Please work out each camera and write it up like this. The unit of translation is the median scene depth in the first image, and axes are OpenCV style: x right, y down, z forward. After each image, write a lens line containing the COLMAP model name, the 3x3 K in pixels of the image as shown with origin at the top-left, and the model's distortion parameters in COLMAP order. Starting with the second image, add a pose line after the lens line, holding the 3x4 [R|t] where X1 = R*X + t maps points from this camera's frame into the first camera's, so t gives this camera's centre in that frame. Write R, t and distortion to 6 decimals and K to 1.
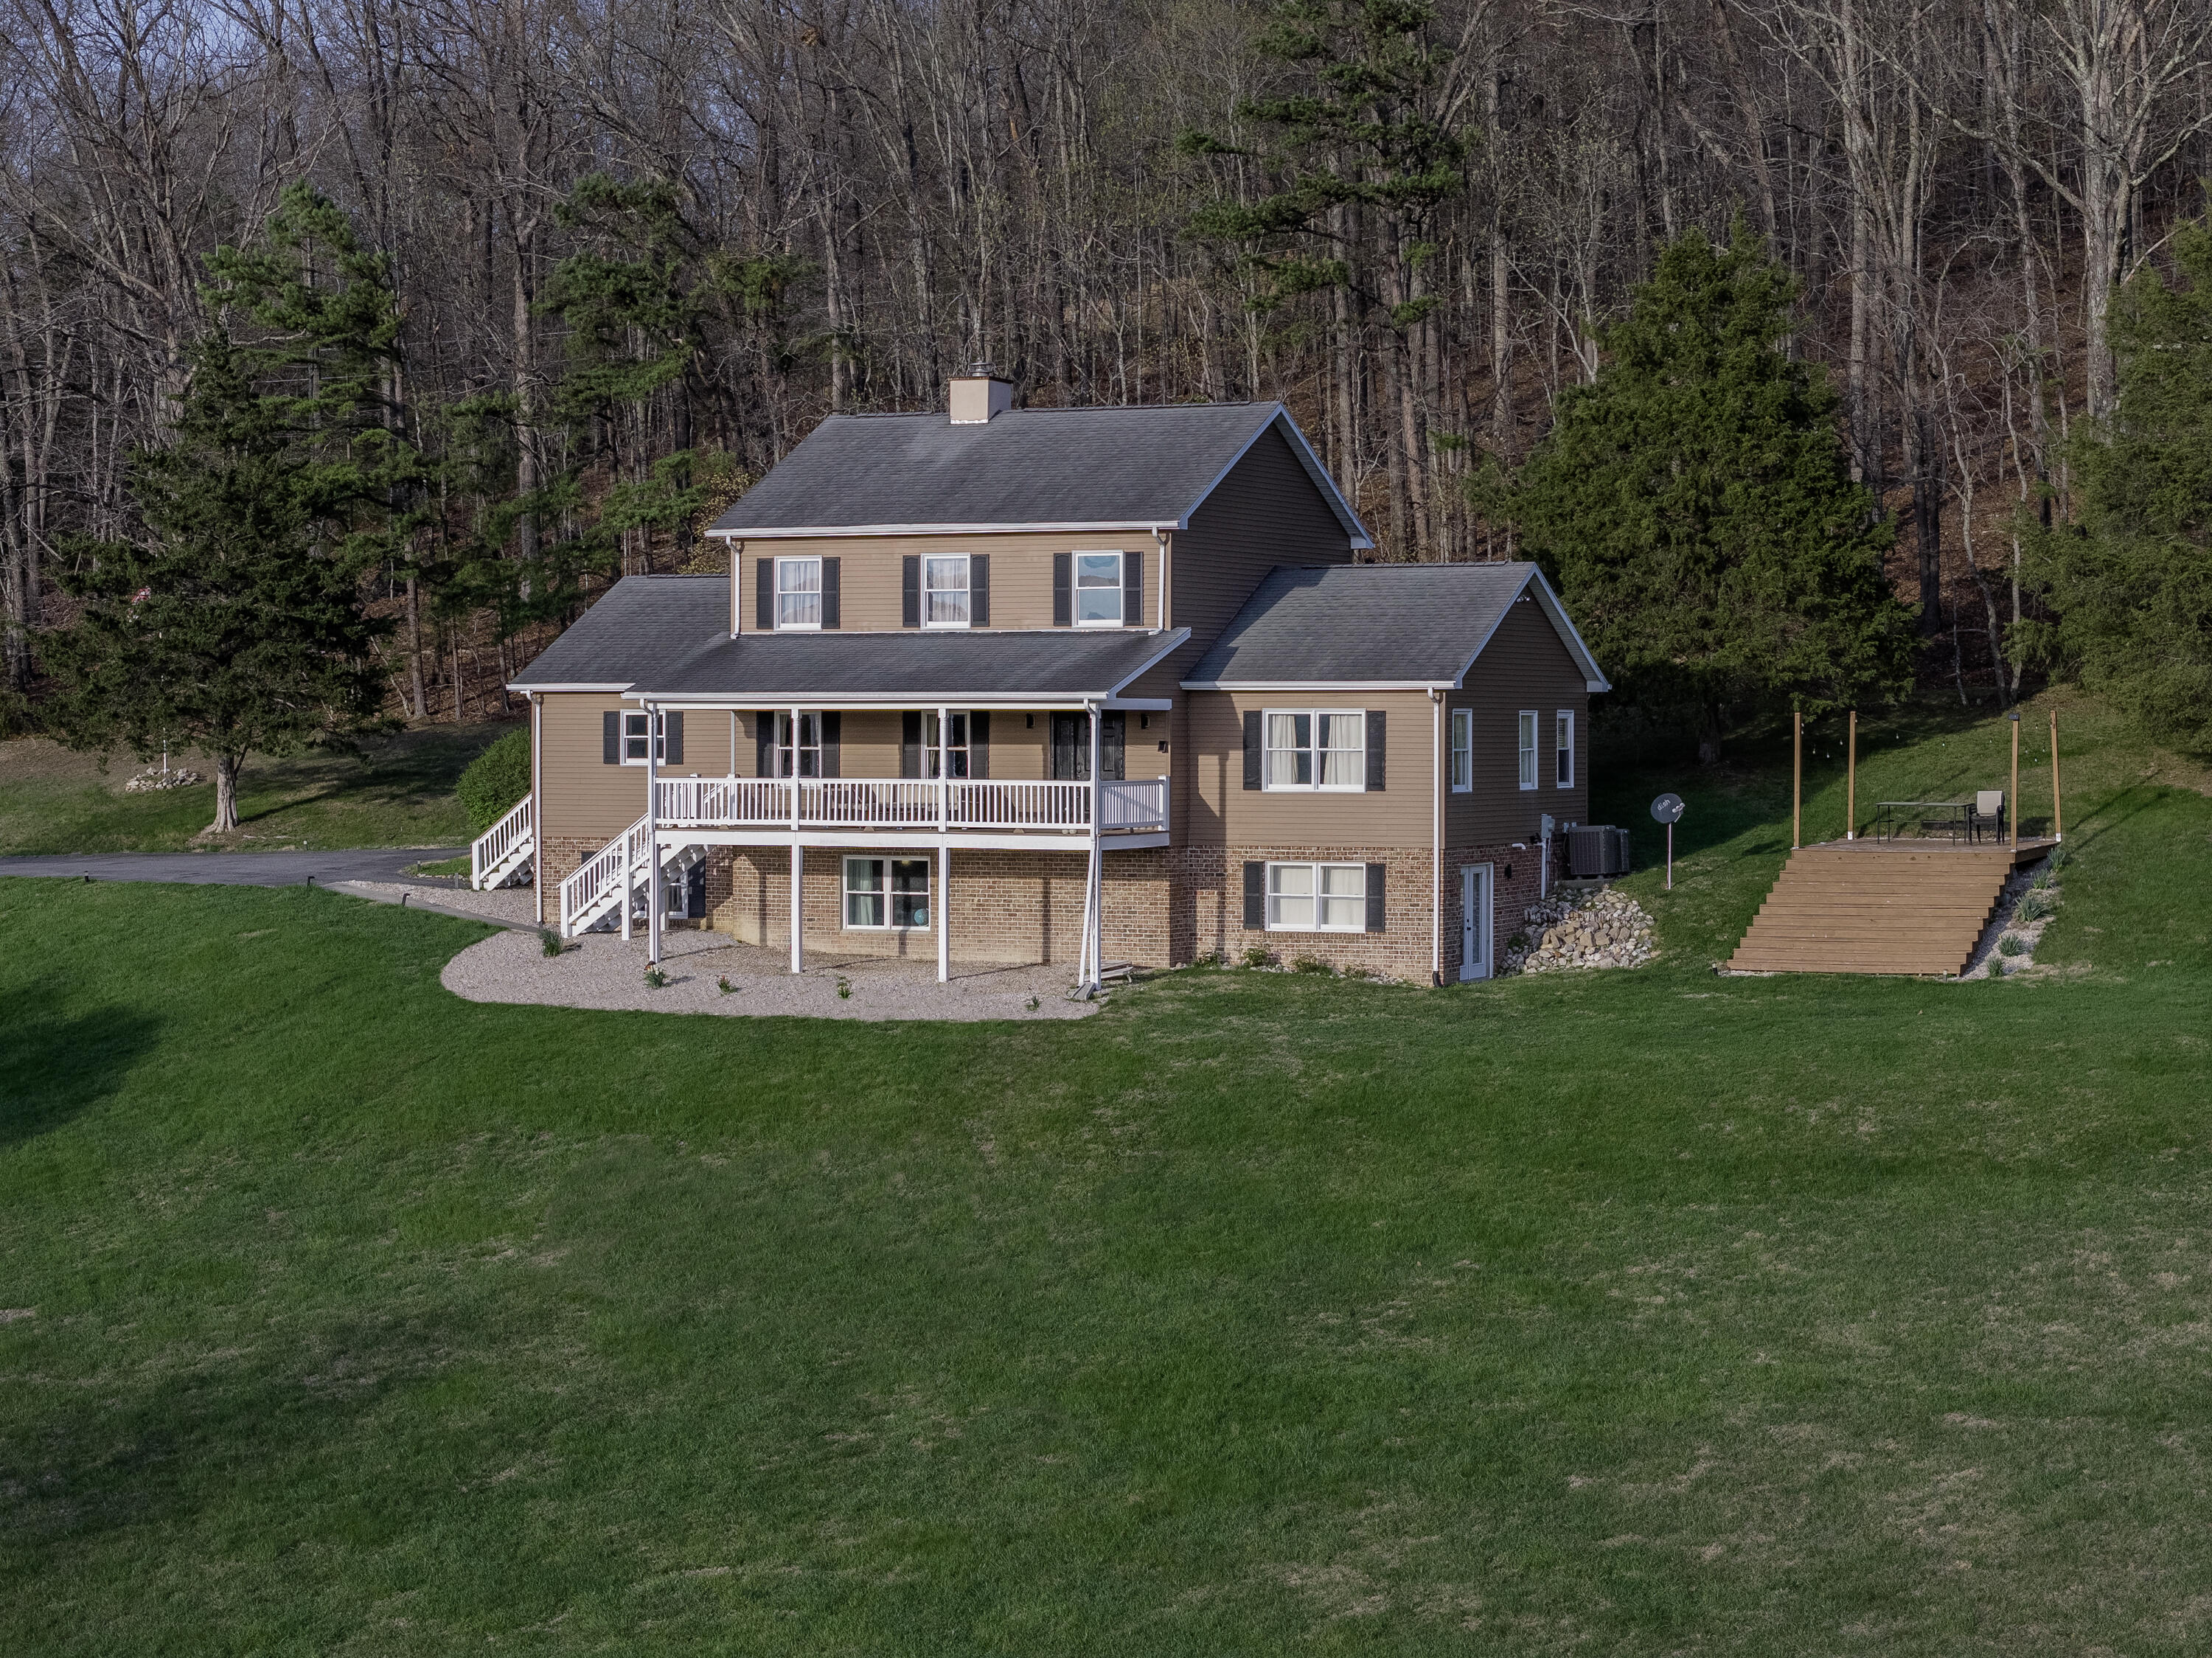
lens RADIAL K [[4446.2, 0, 1104.3], [0, 4446.2, 828.6], [0, 0, 1]] dist [-0.034598, 0.000000]
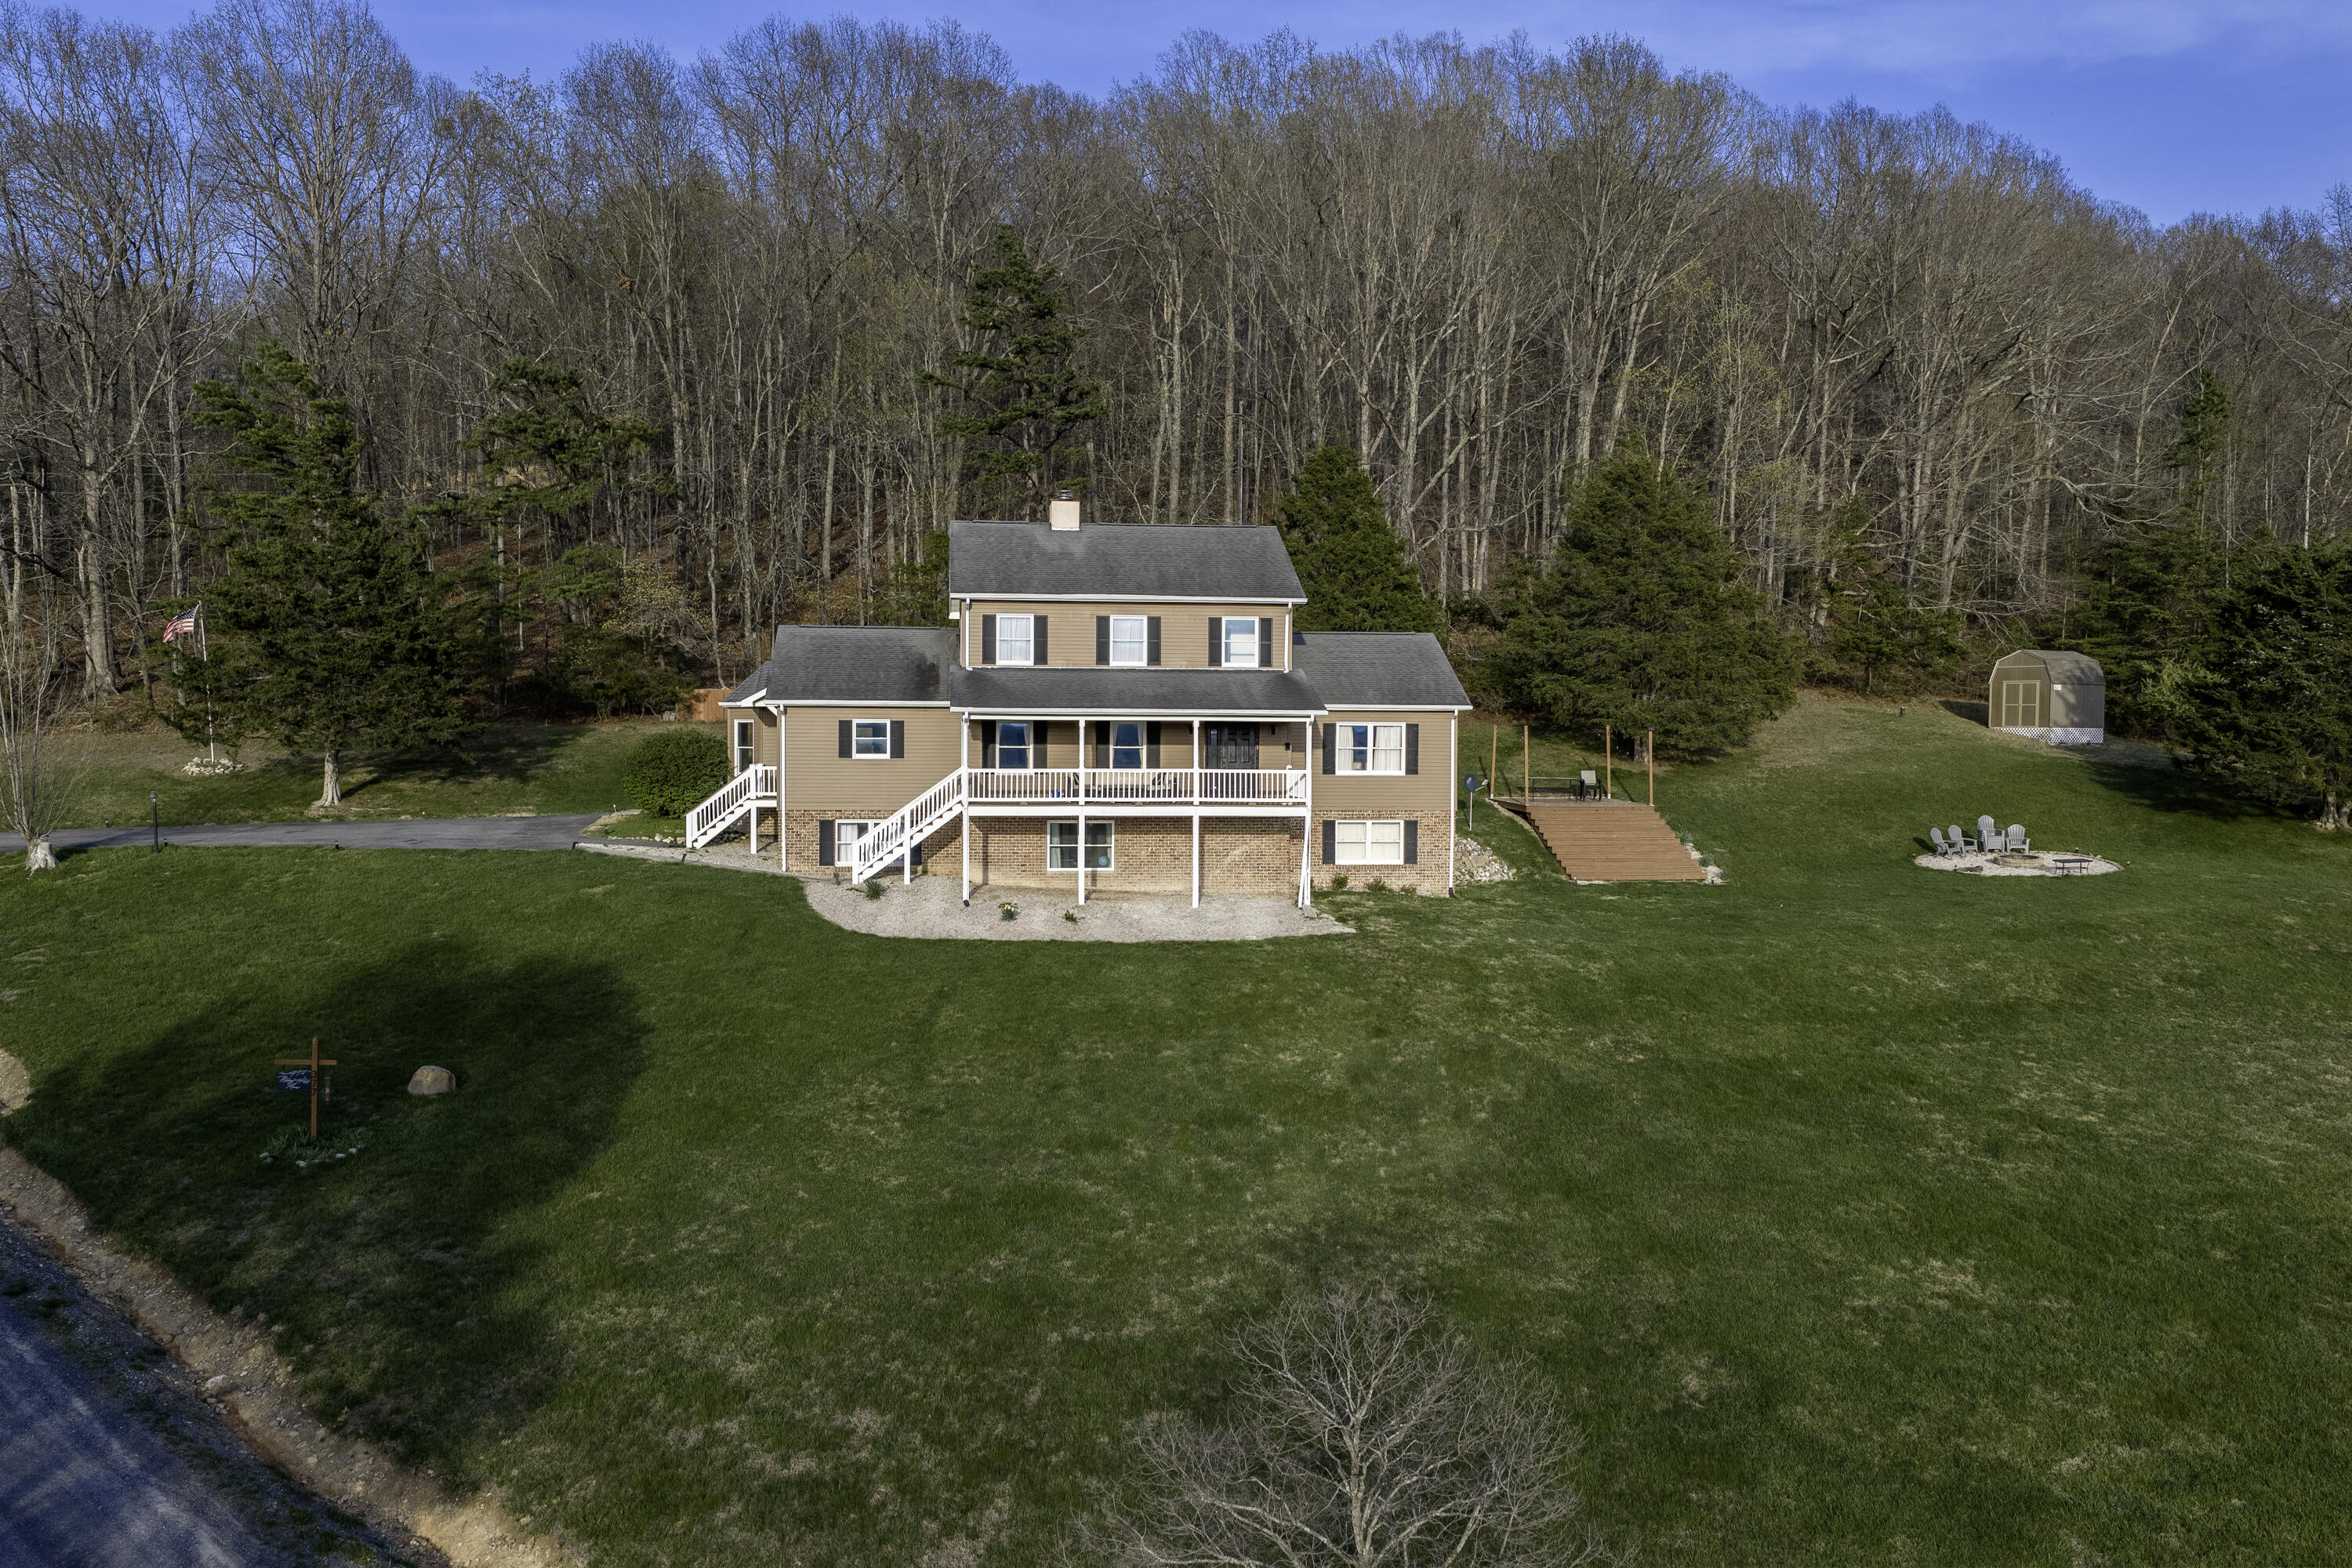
lens RADIAL K [[1940.9, 0, 1185.8], [0, 1940.9, 778.8], [0, 0, 1]] dist [0.014711, -0.000610]
pose [[0.852333, -0.008841, 0.522925, -0.354302], [0.007338, 0.999961, 0.004946, -0.010509], [-0.522949, -0.000379, 0.852364, 0.436809]]
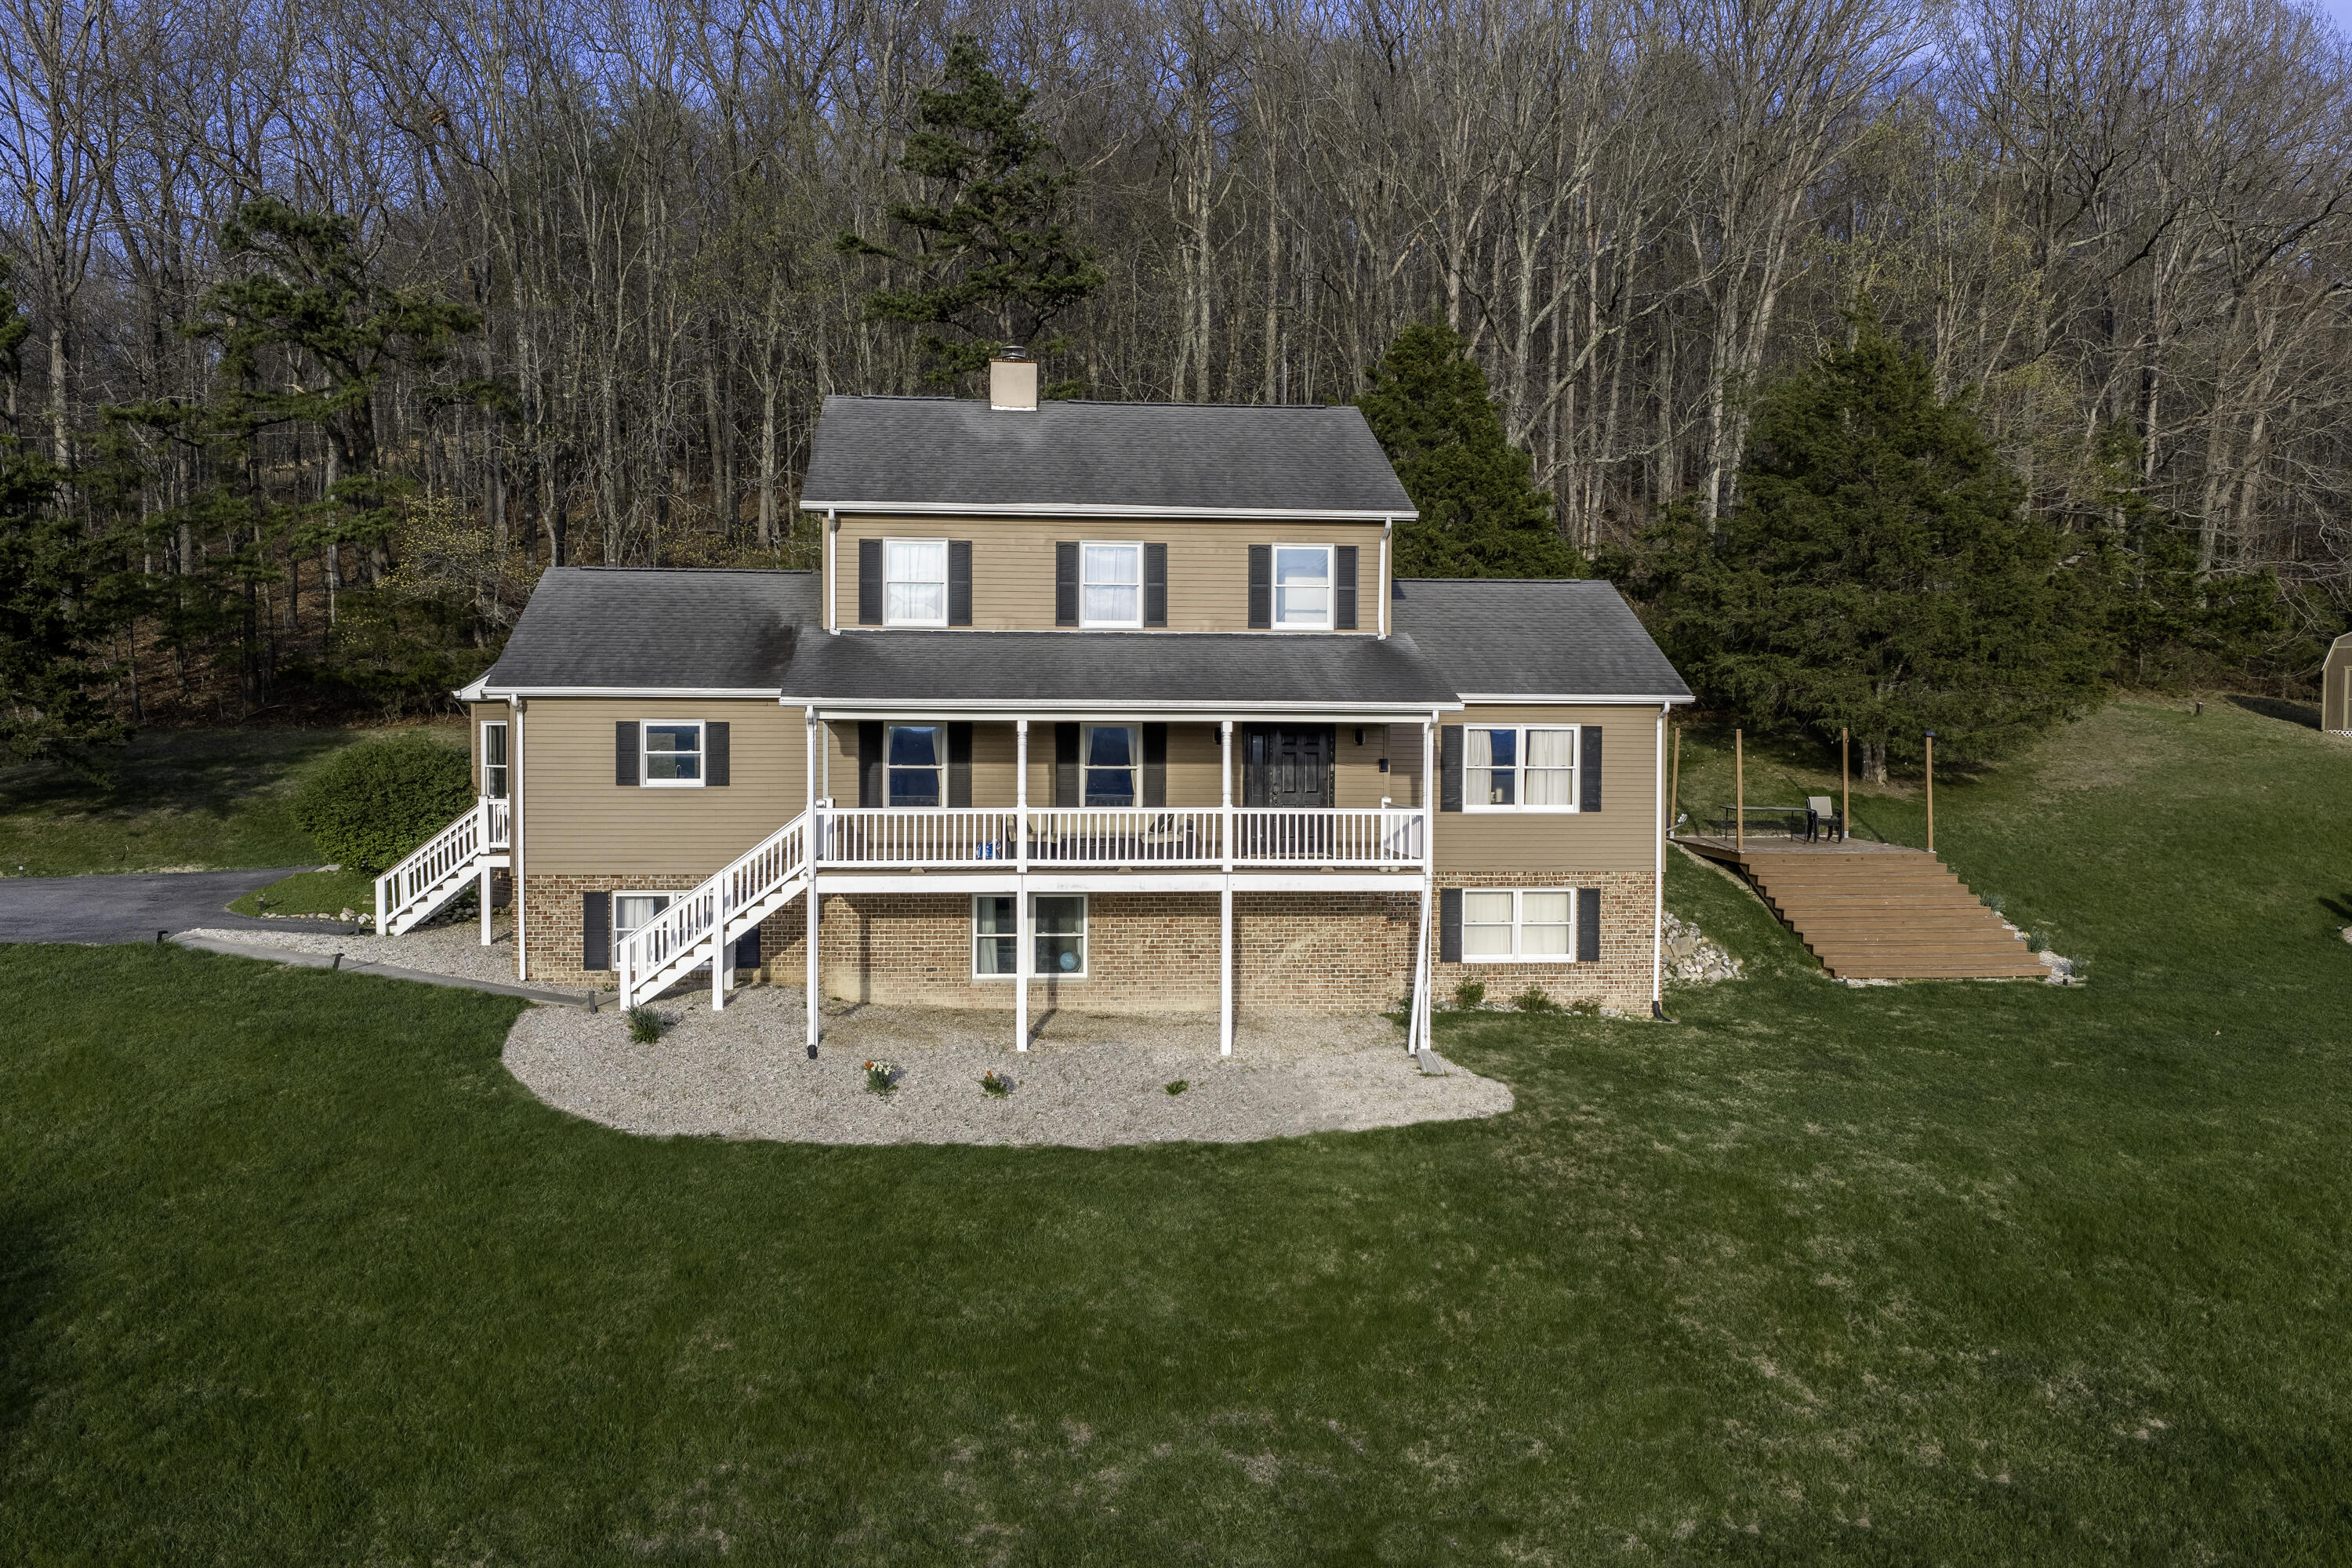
lens RADIAL K [[1940.9, 0, 1180.8], [0, 1940.9, 777.5], [0, 0, 1]] dist [0.014711, -0.000610]
pose [[0.862851, -0.008095, 0.505393, -0.212767], [0.008006, 0.999965, 0.002348, -0.016674], [-0.505395, 0.002020, 0.862886, 0.663416]]
